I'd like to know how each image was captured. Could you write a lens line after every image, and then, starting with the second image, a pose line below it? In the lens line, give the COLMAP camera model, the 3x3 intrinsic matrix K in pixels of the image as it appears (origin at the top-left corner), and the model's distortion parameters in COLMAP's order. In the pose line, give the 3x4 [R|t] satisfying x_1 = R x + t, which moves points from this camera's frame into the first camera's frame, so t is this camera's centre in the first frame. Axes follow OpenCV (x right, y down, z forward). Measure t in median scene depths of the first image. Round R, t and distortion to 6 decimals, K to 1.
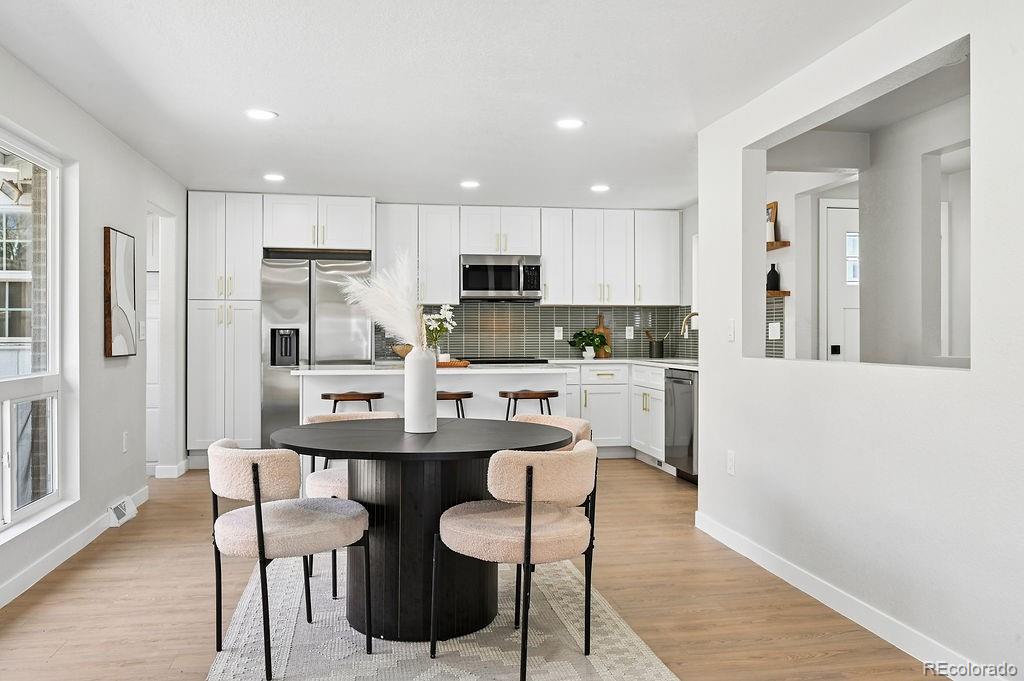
lens RADIAL K [[812.2, 0, 511.1], [0, 812.2, 335.6], [0, 0, 1]] dist [0.004767, -0.002237]
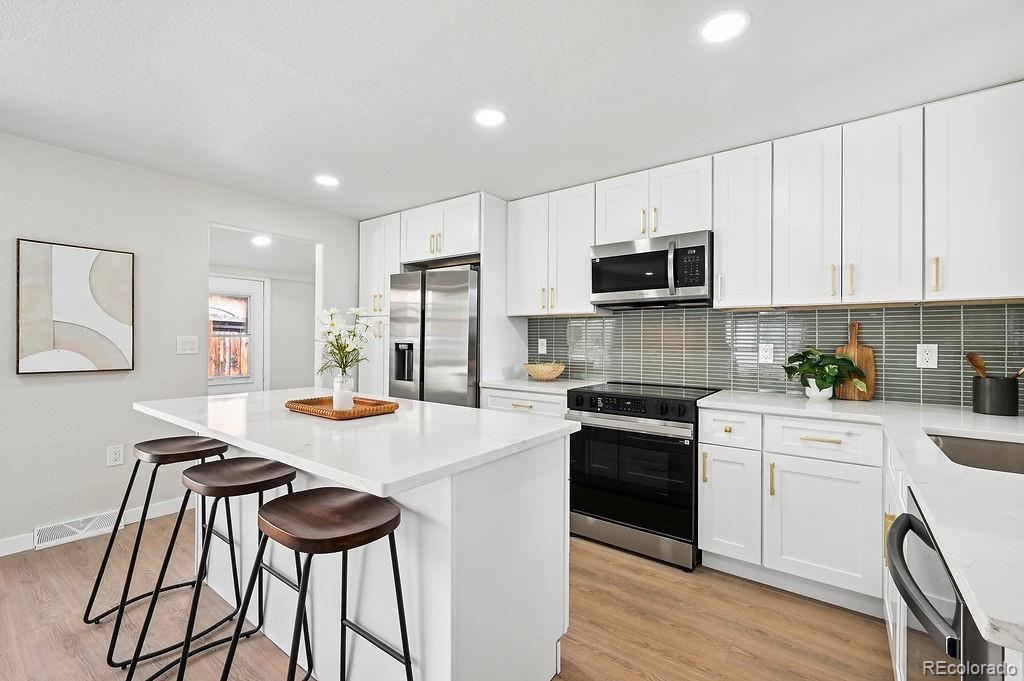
lens RADIAL K [[435.4, 0, 510.9], [0, 435.4, 338.7], [0, 0, 1]] dist [0.000951, -0.000165]
pose [[0.690488, 0.004771, -0.723328, 0.176637], [-0.009105, 0.999956, -0.002096, -0.012688], [0.723286, 0.008033, 0.690502, 0.665076]]
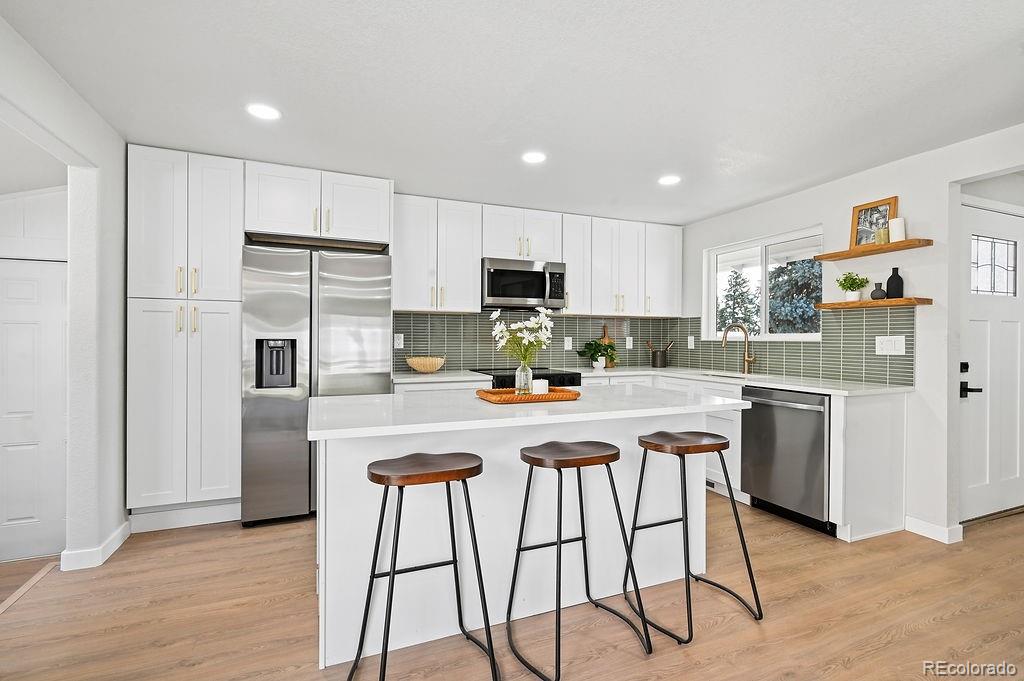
lens RADIAL K [[467.2, 0, 513.0], [0, 467.2, 343.0], [0, 0, 1]] dist [-0.002361, -0.000232]
pose [[0.974148, 0.002045, 0.225903, -0.147872], [-0.004226, 0.999949, 0.009172, -0.008793], [-0.225873, -0.009890, 0.974107, 0.481152]]
